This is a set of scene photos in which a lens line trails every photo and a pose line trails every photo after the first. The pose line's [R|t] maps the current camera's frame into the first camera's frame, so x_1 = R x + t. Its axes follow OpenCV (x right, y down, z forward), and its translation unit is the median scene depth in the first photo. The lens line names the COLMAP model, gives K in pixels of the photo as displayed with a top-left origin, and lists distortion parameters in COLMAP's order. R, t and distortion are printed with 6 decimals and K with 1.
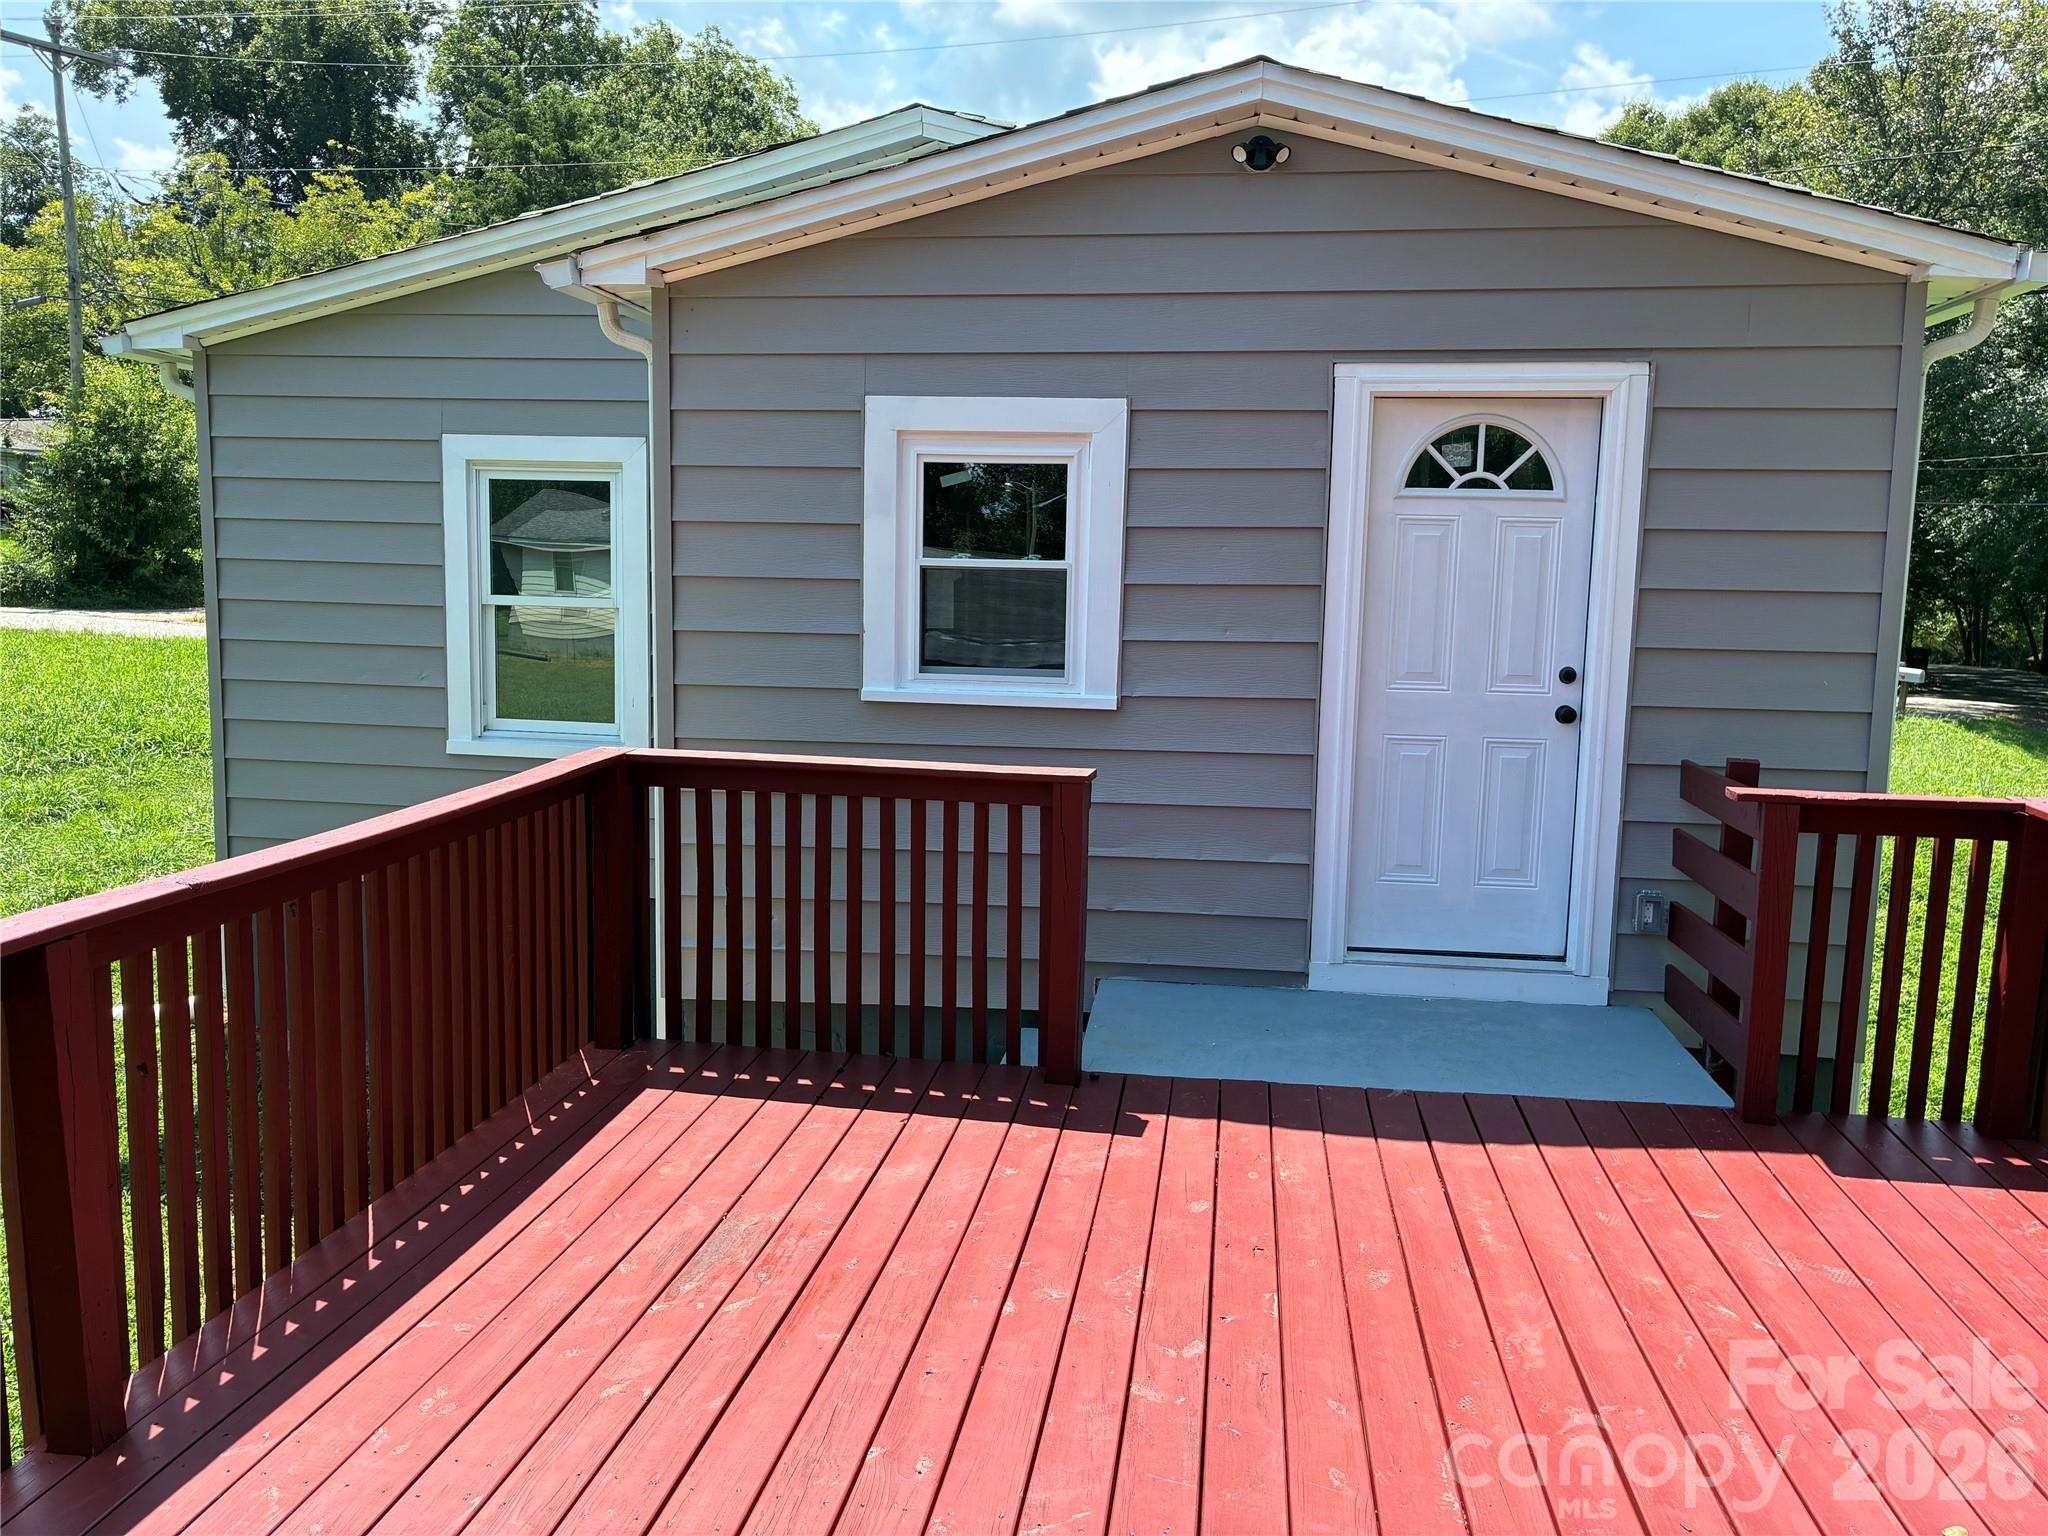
lens RADIAL K [[1546.0, 0, 1025.0], [0, 1546.0, 773.4], [0, 0, 1]] dist [0.013101, -0.013601]
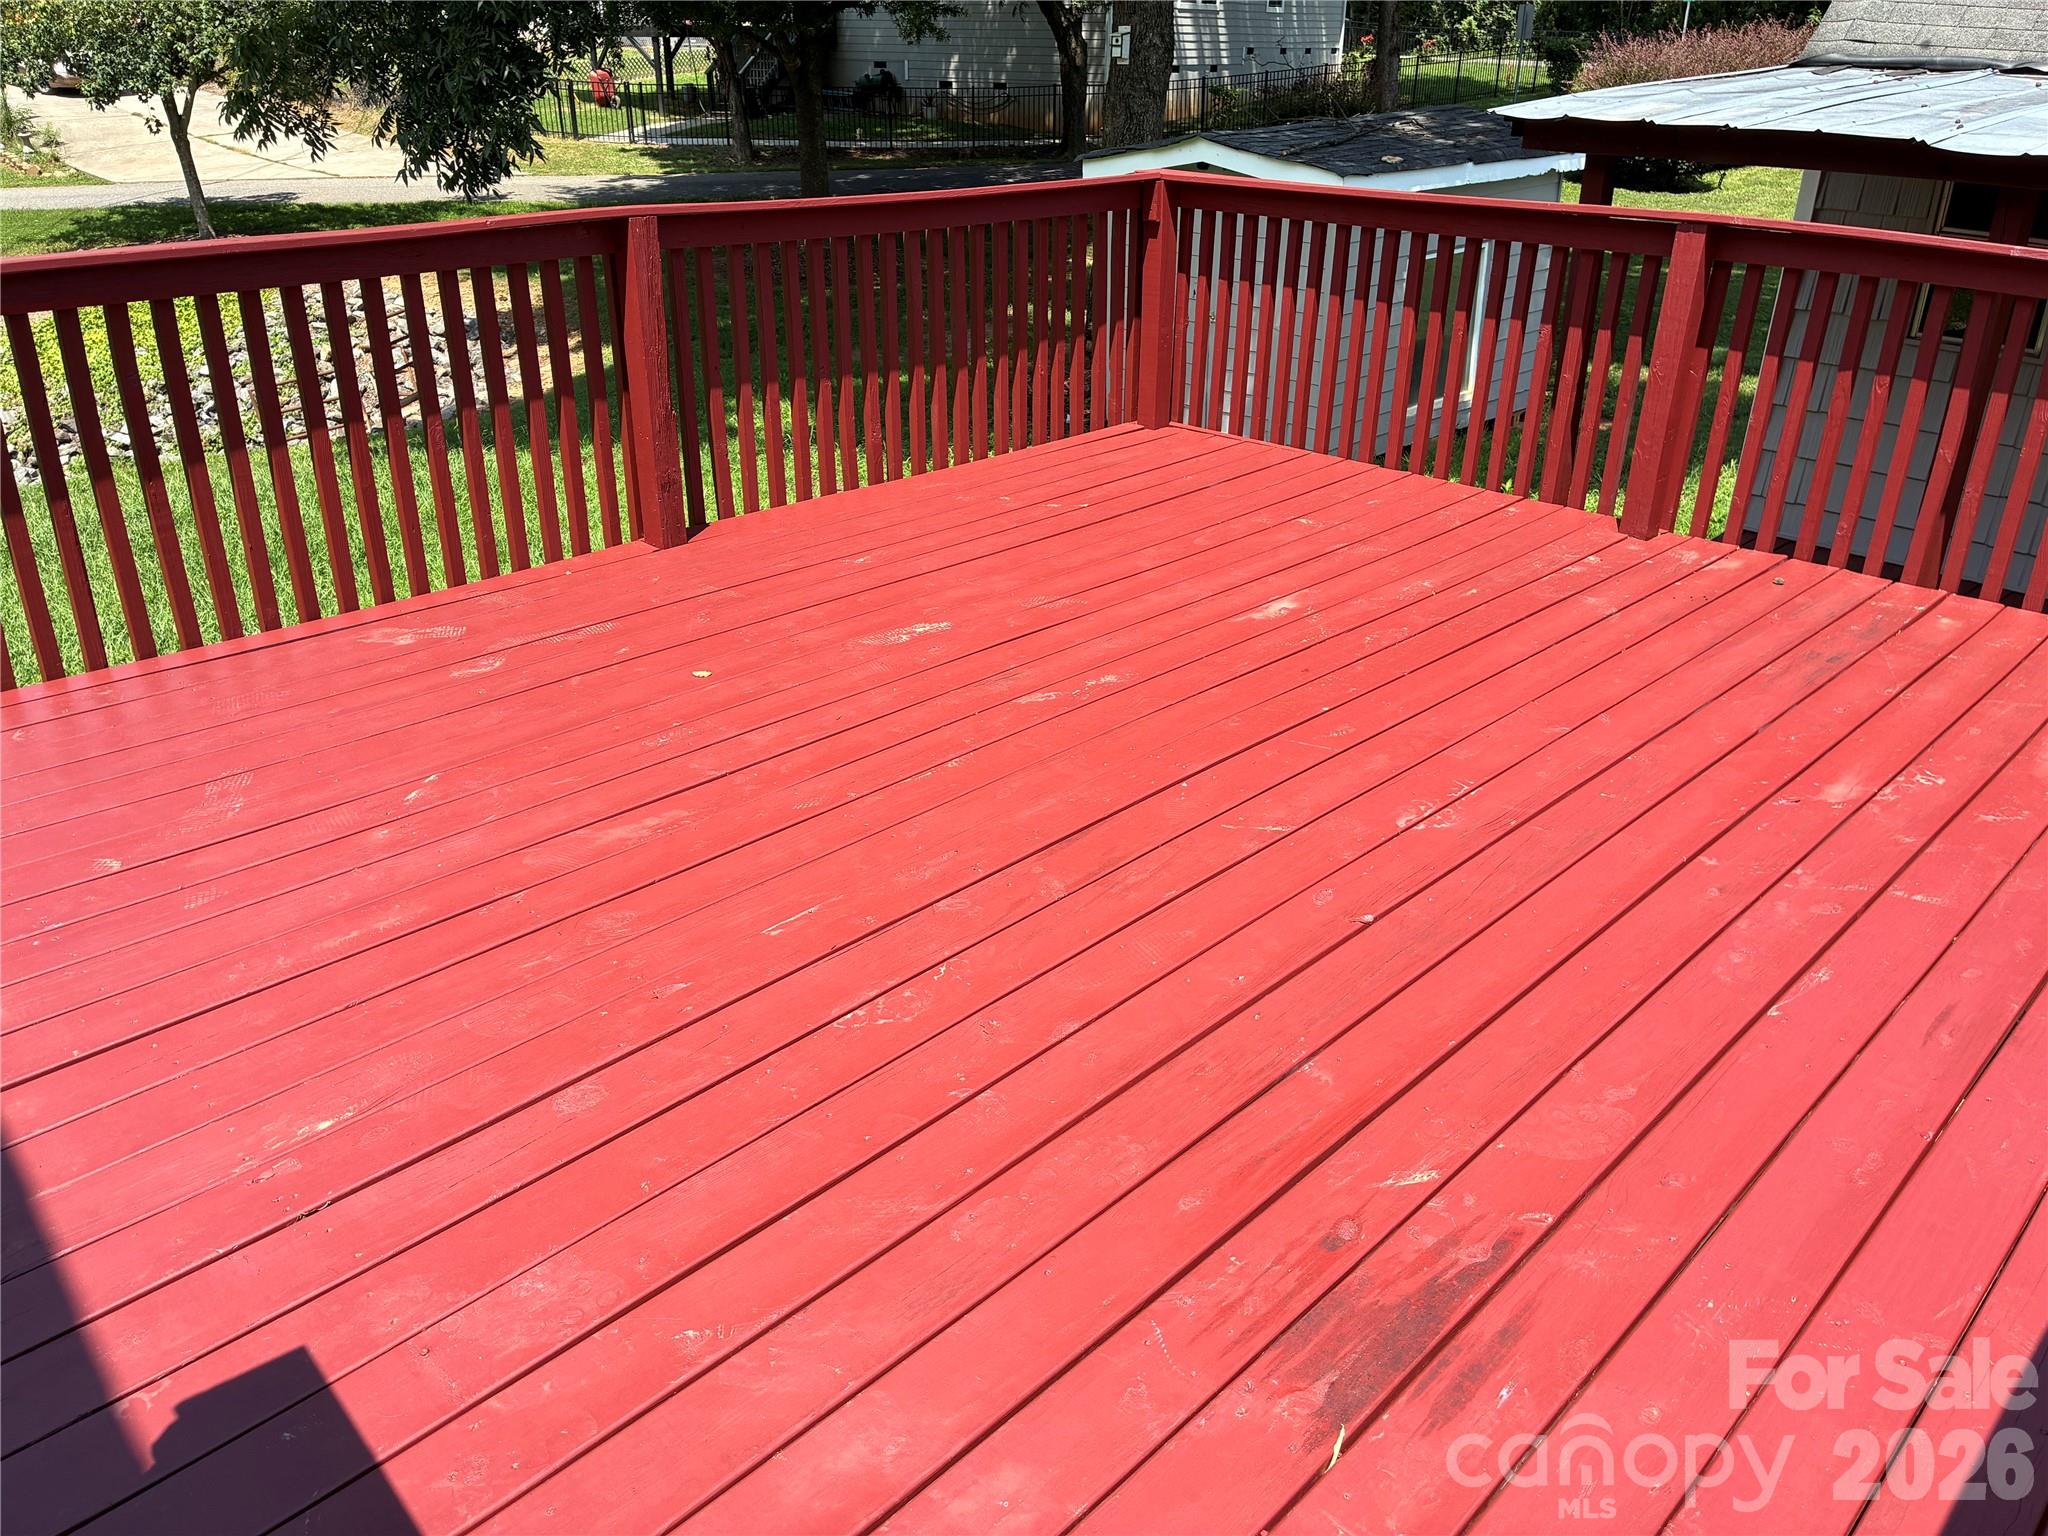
lens RADIAL K [[1546.0, 0, 1024.9], [0, 1546.0, 763.5], [0, 0, 1]] dist [0.013101, -0.013601]
pose [[-0.801289, -0.283514, 0.526836, -0.350264], [0.046236, 0.848609, 0.526996, -0.154756], [-0.596489, 0.446635, -0.666872, 1.456381]]
